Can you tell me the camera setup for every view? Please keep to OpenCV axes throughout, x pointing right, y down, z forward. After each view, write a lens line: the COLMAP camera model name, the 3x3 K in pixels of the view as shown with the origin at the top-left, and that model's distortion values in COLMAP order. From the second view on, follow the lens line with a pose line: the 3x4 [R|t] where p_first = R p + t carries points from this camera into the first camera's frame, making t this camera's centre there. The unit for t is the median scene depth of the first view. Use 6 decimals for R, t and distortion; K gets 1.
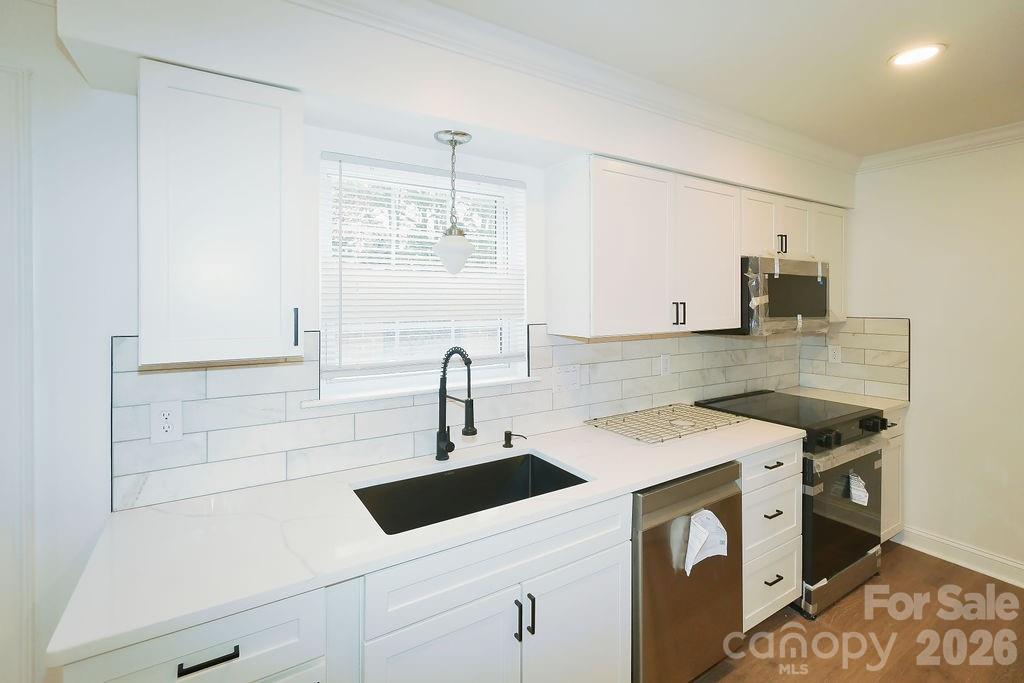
lens RADIAL K [[459.5, 0, 516.8], [0, 459.5, 306.0], [0, 0, 1]] dist [-0.005258, 0.000792]
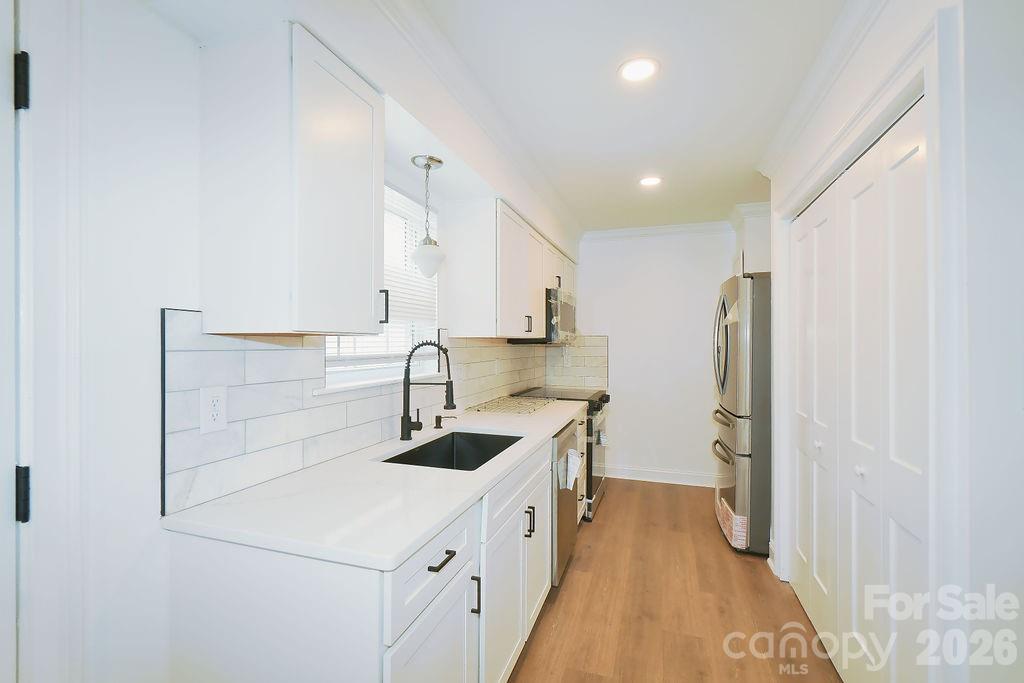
lens RADIAL K [[459.5, 0, 511.2], [0, 459.5, 348.5], [0, 0, 1]] dist [-0.005258, 0.000792]
pose [[0.769817, -0.002147, 0.638261, -0.566039], [-0.001641, 0.999984, 0.005342, 0.082180], [-0.638263, -0.005160, 0.769801, -0.035877]]
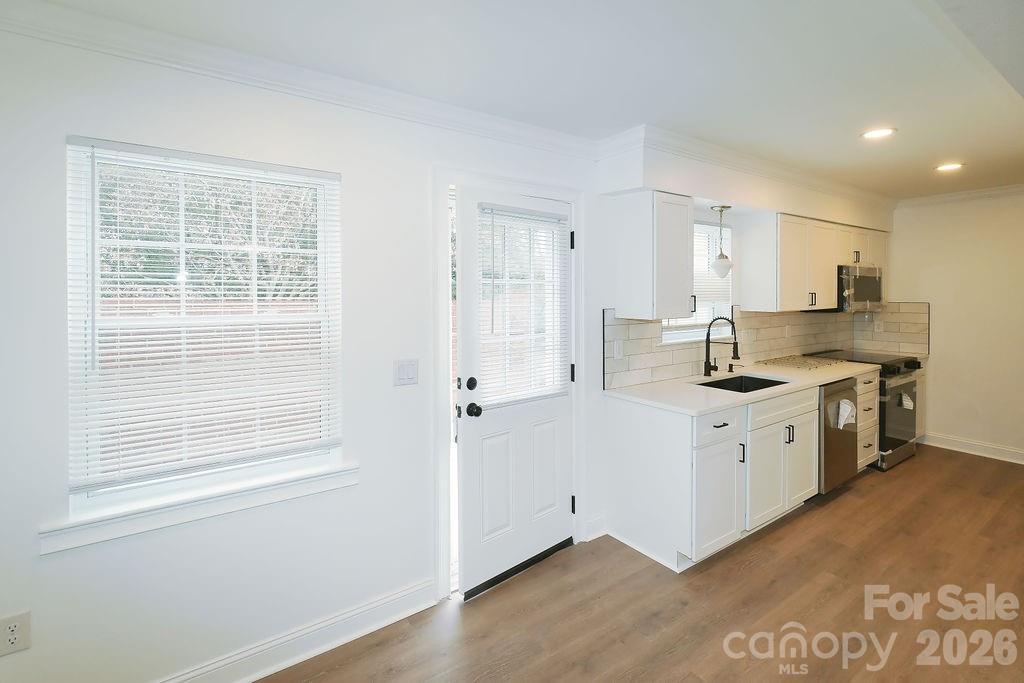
lens RADIAL K [[459.5, 0, 508.0], [0, 459.5, 304.7], [0, 0, 1]] dist [-0.005258, 0.000792]
pose [[0.999428, -0.005205, 0.033401, -0.859604], [0.004775, 0.999905, 0.012928, 0.009259], [-0.033465, -0.012761, 0.999358, -0.706668]]
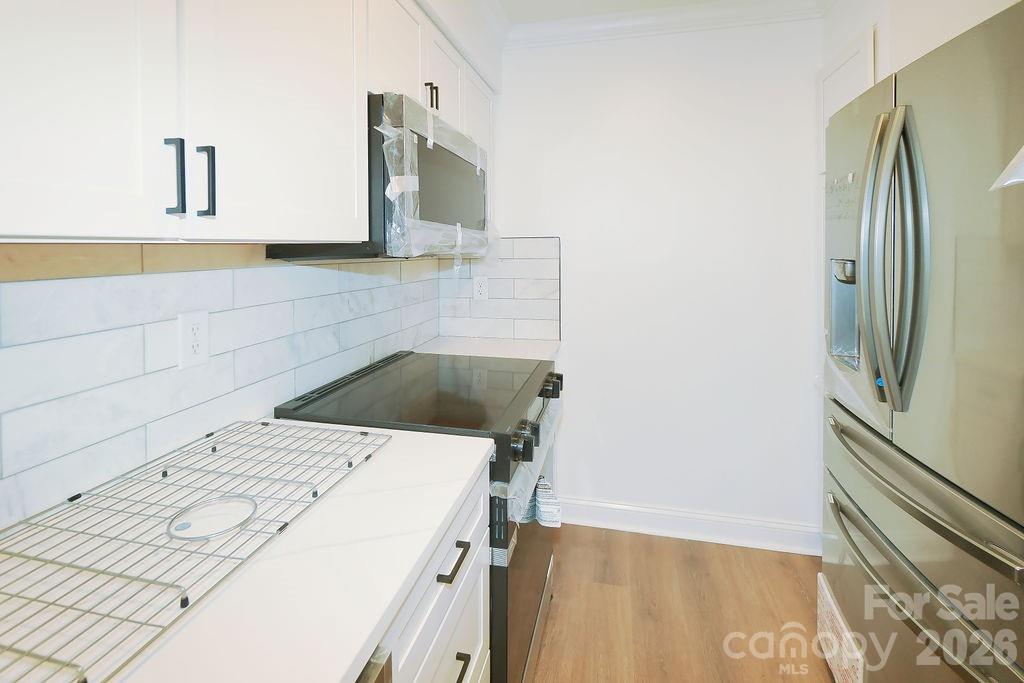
lens RADIAL K [[459.5, 0, 502.4], [0, 459.5, 251.6], [0, 0, 1]] dist [-0.005258, 0.000792]
pose [[0.720491, -0.004733, 0.693448, 0.288571], [0.006473, 0.999979, 0.000099, 0.065965], [-0.693434, 0.004418, 0.720507, 0.627792]]
